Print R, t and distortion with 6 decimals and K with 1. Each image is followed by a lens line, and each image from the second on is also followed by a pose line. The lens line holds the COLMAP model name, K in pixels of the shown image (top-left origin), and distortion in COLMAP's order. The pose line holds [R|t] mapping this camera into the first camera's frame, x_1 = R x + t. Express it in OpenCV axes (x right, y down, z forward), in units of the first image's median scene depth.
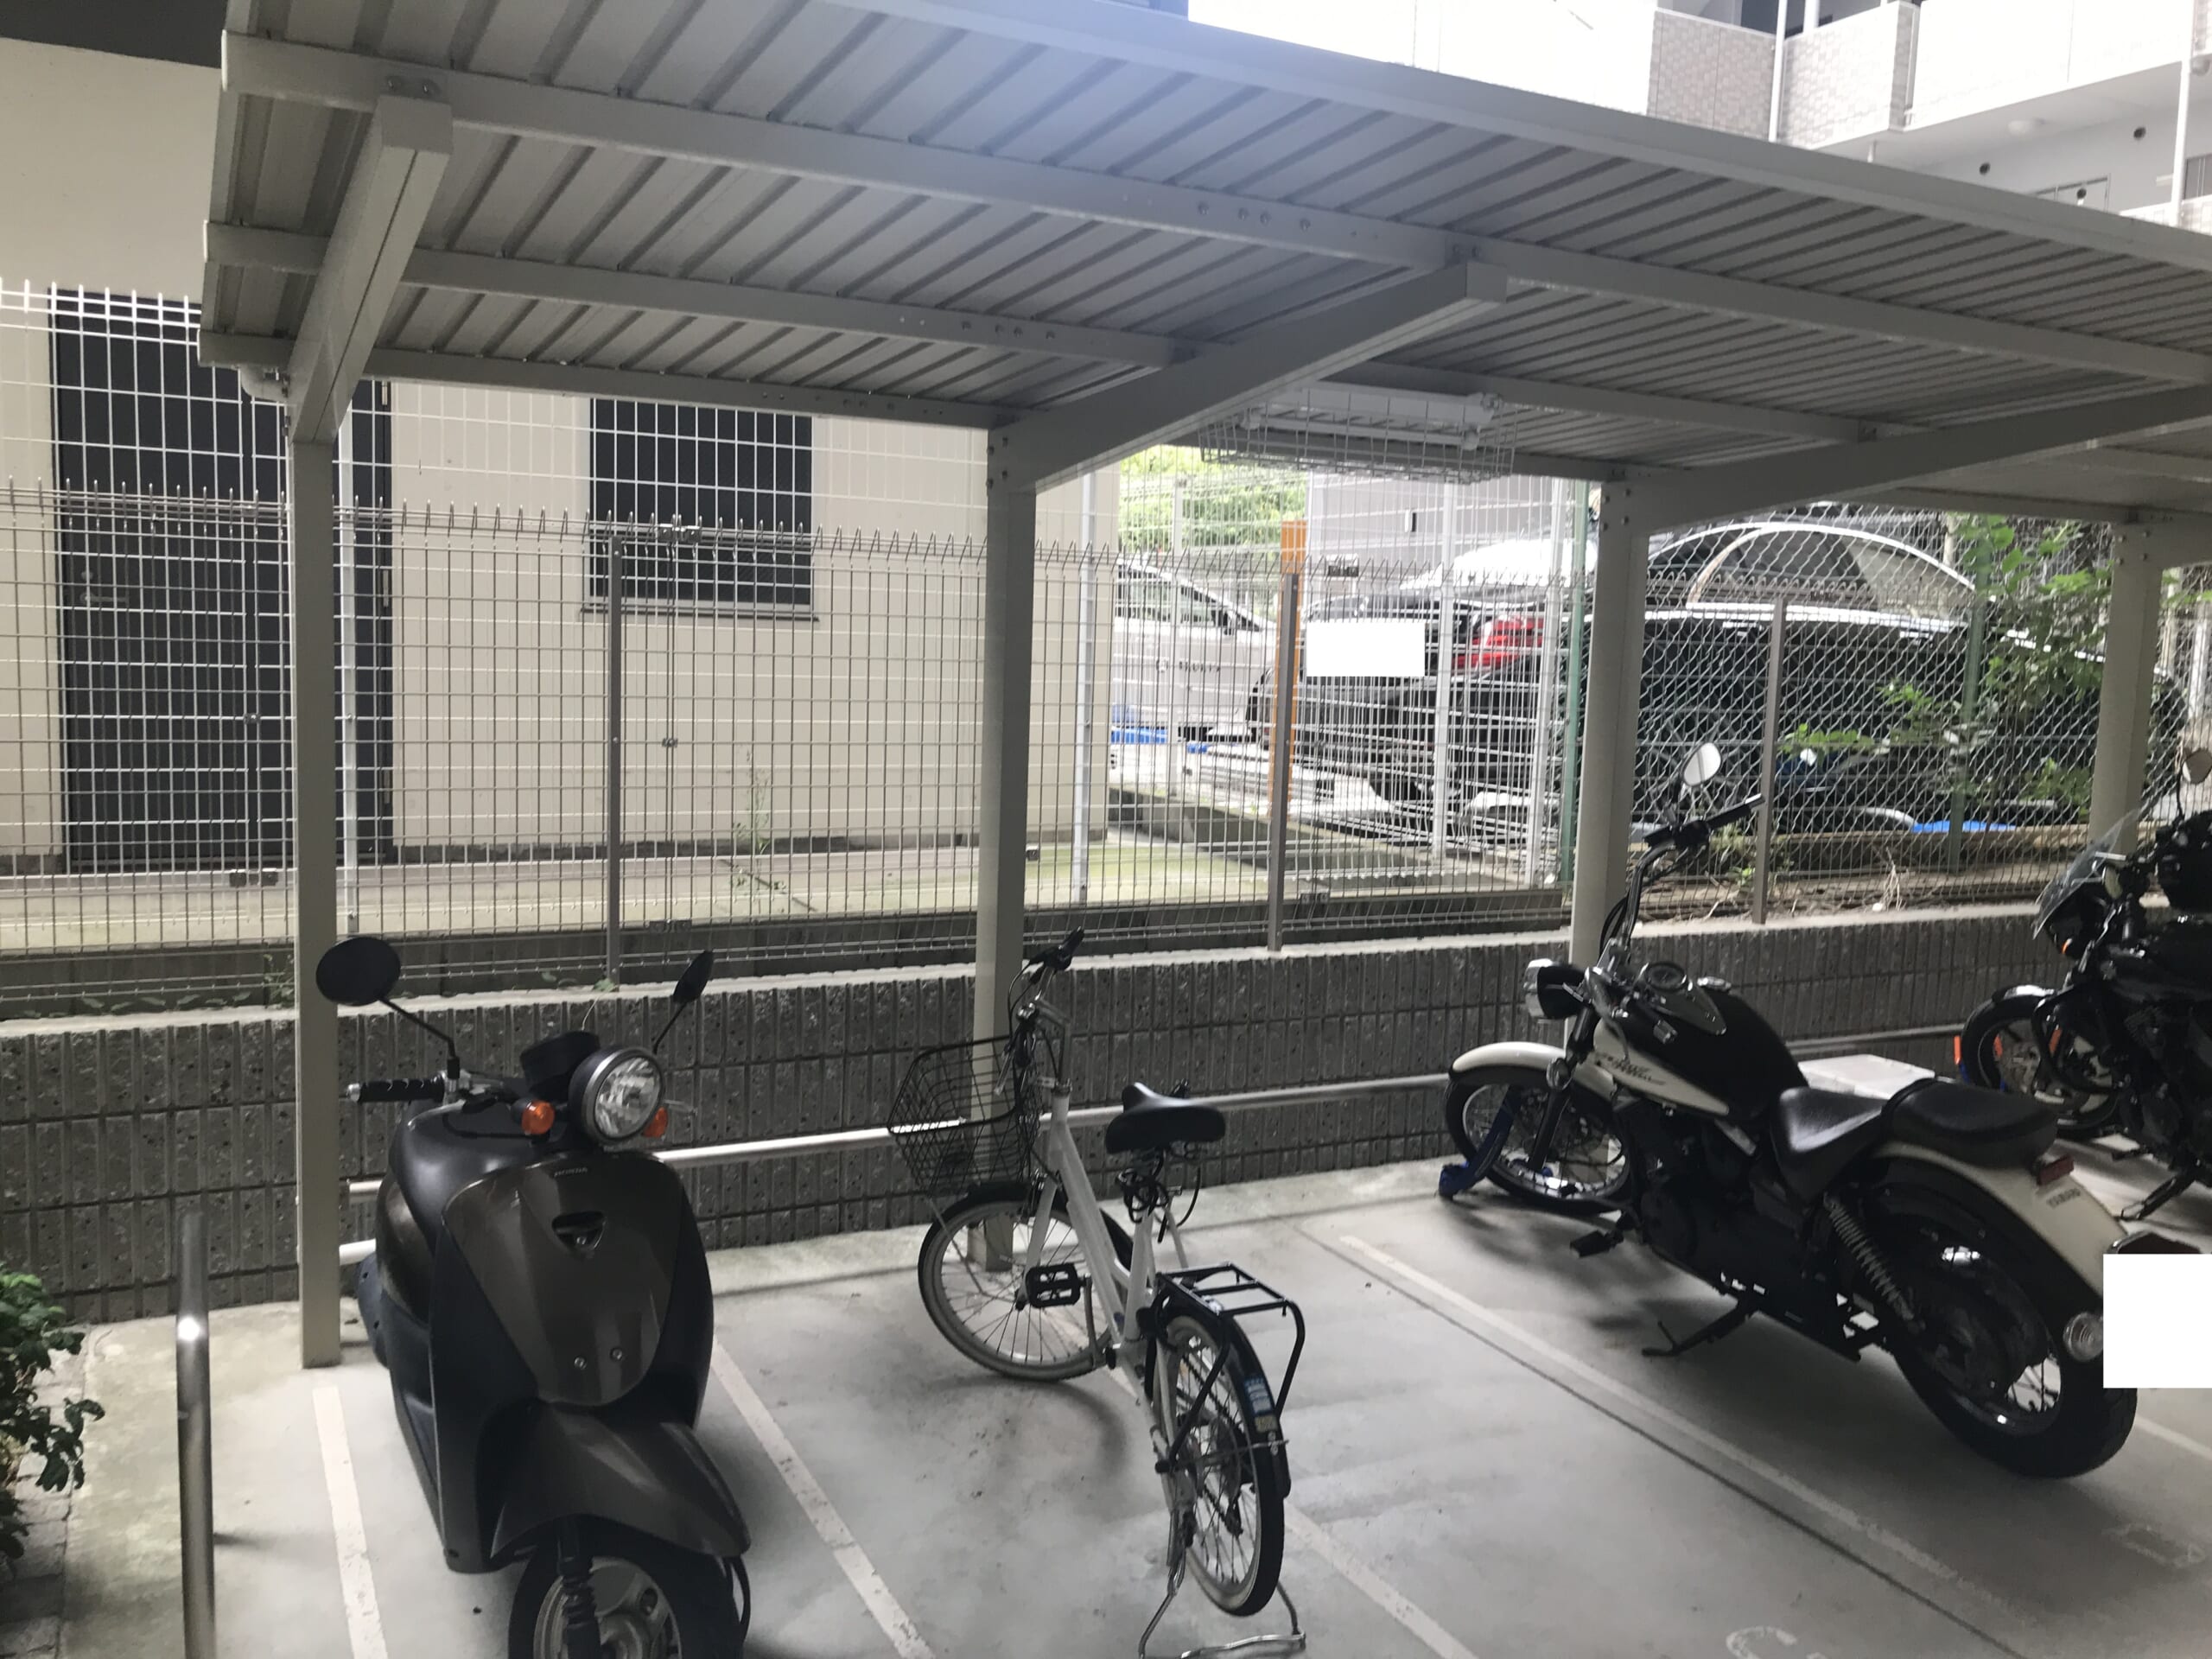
lens RADIAL K [[1809.6, 0, 1100.3], [0, 1809.6, 819.1], [0, 0, 1]] dist [0.024029, -0.000850]
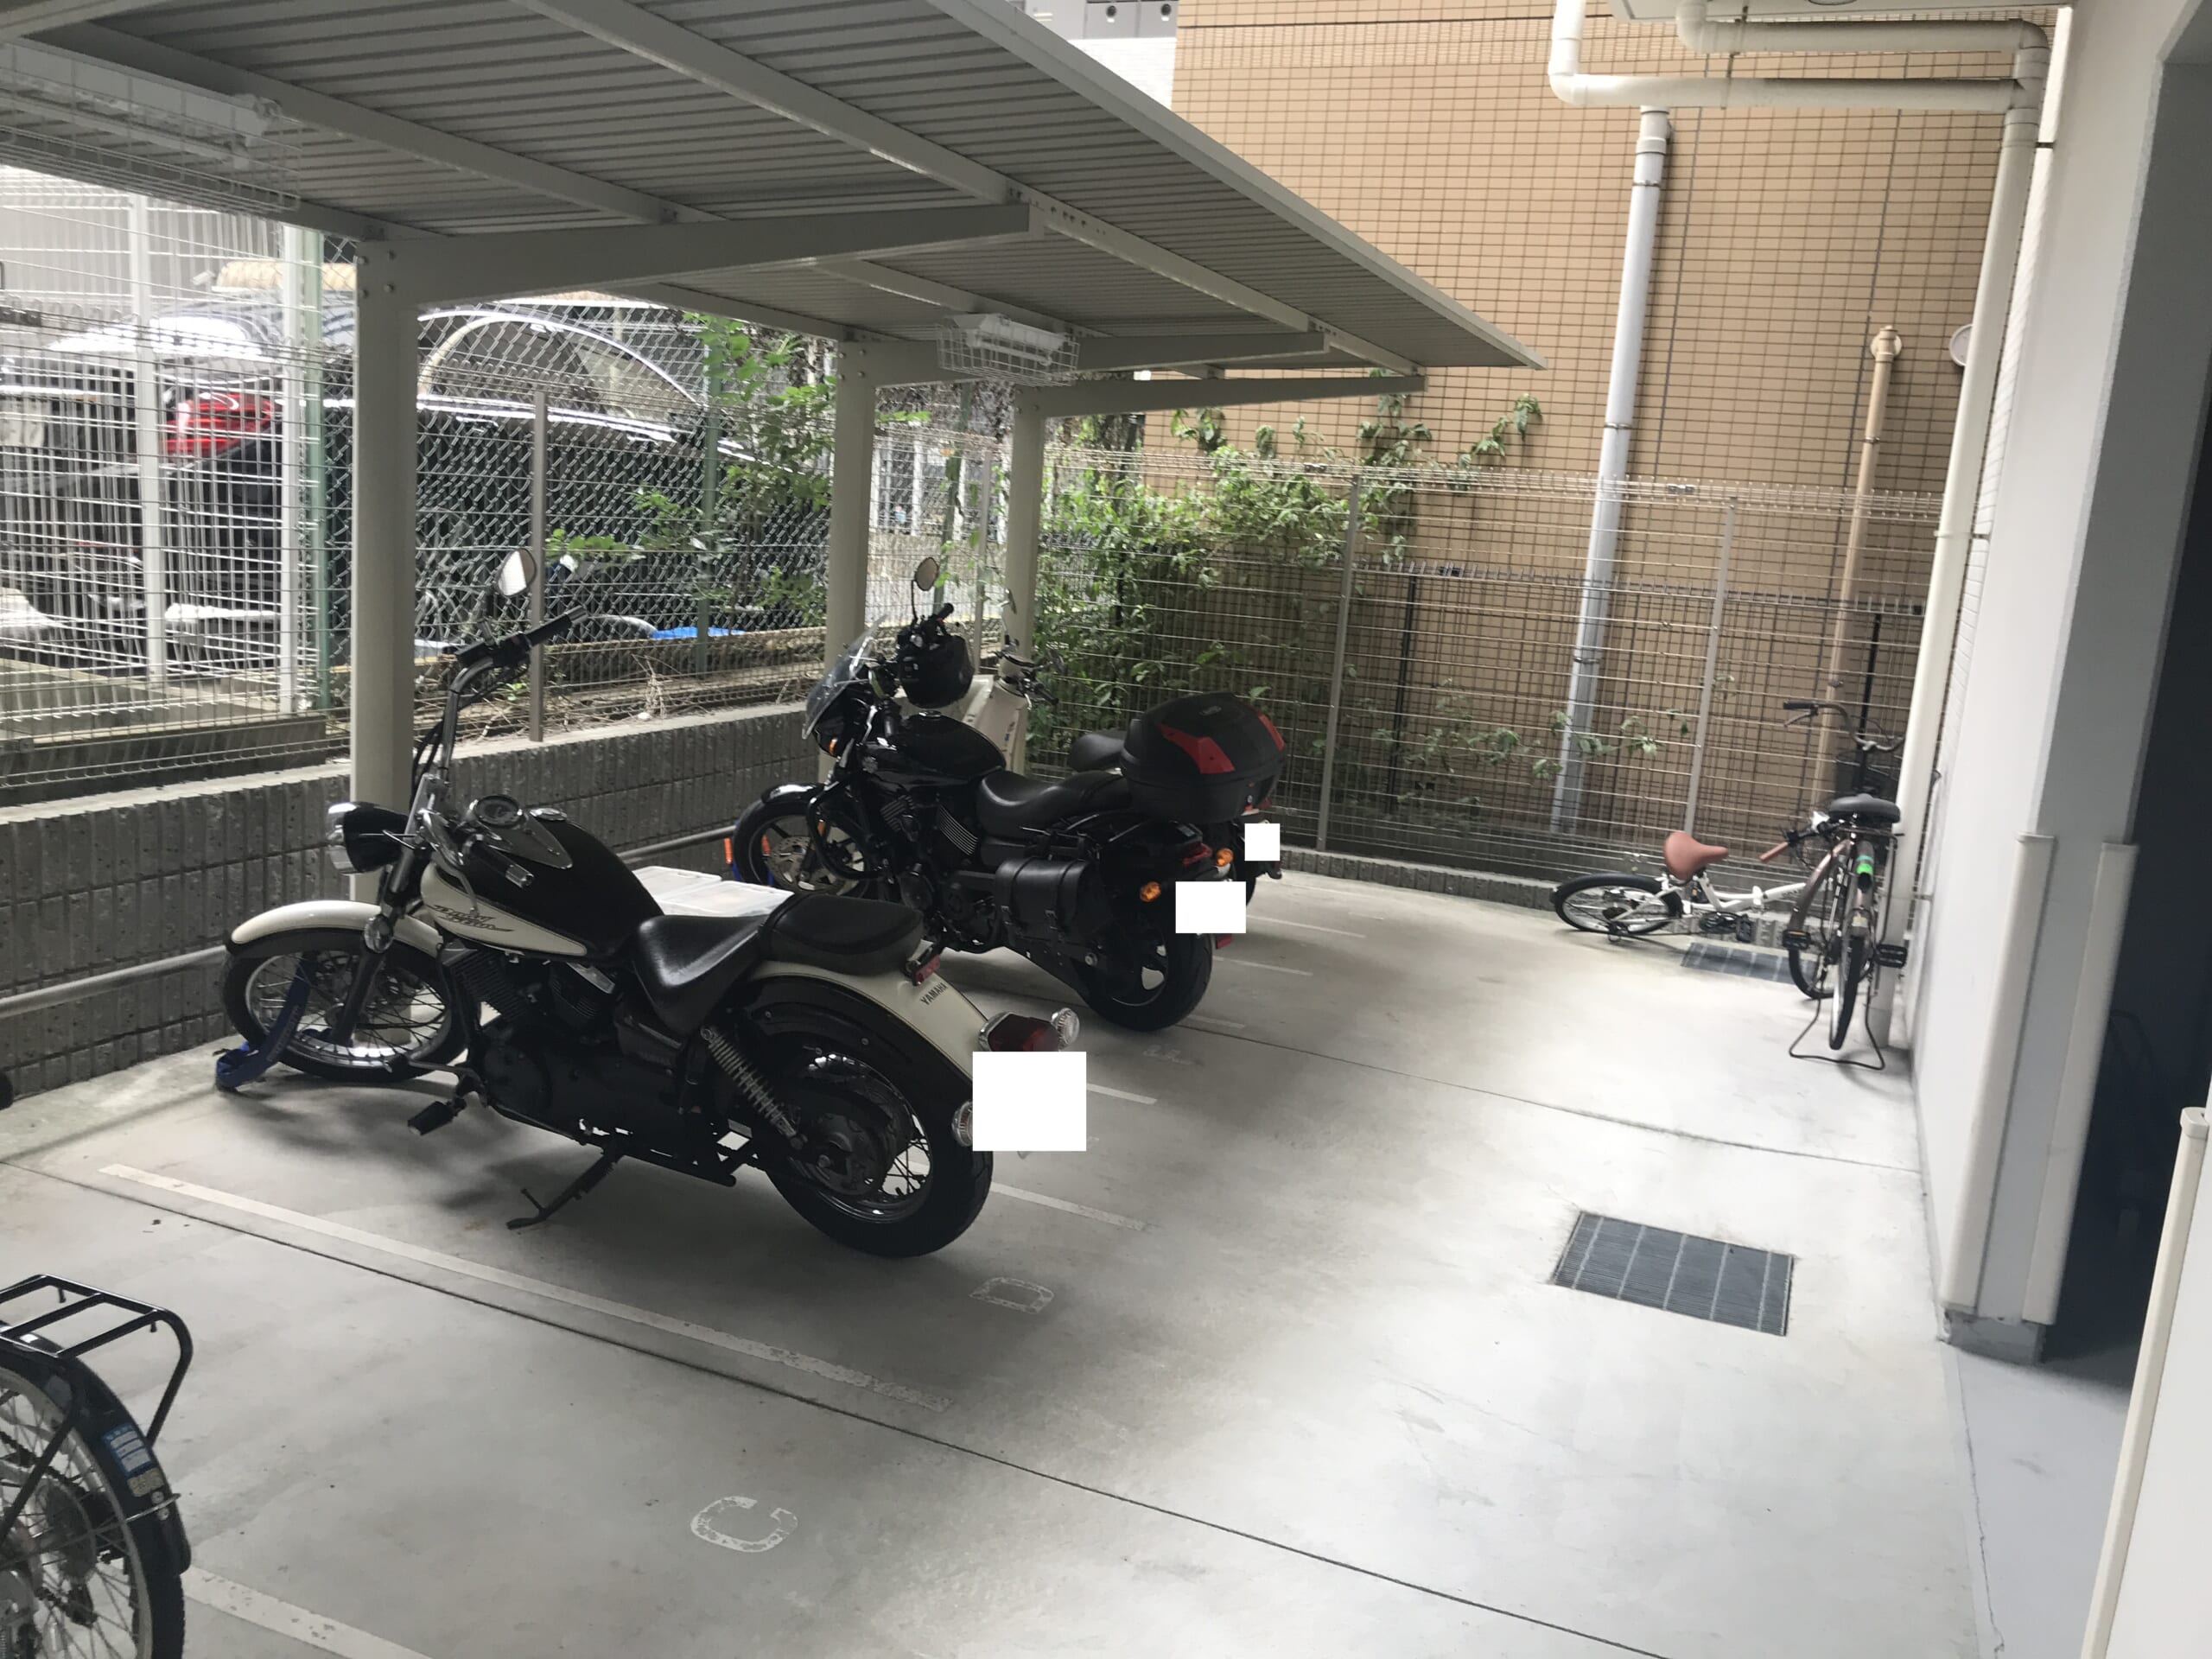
lens RADIAL K [[1809.6, 0, 1100.3], [0, 1809.6, 819.1], [0, 0, 1]] dist [0.024029, -0.000850]
pose [[0.760870, -0.091305, 0.642449, -0.031752], [0.022405, 0.993158, 0.114613, -0.004591], [-0.648518, -0.072811, 0.757709, 0.102766]]
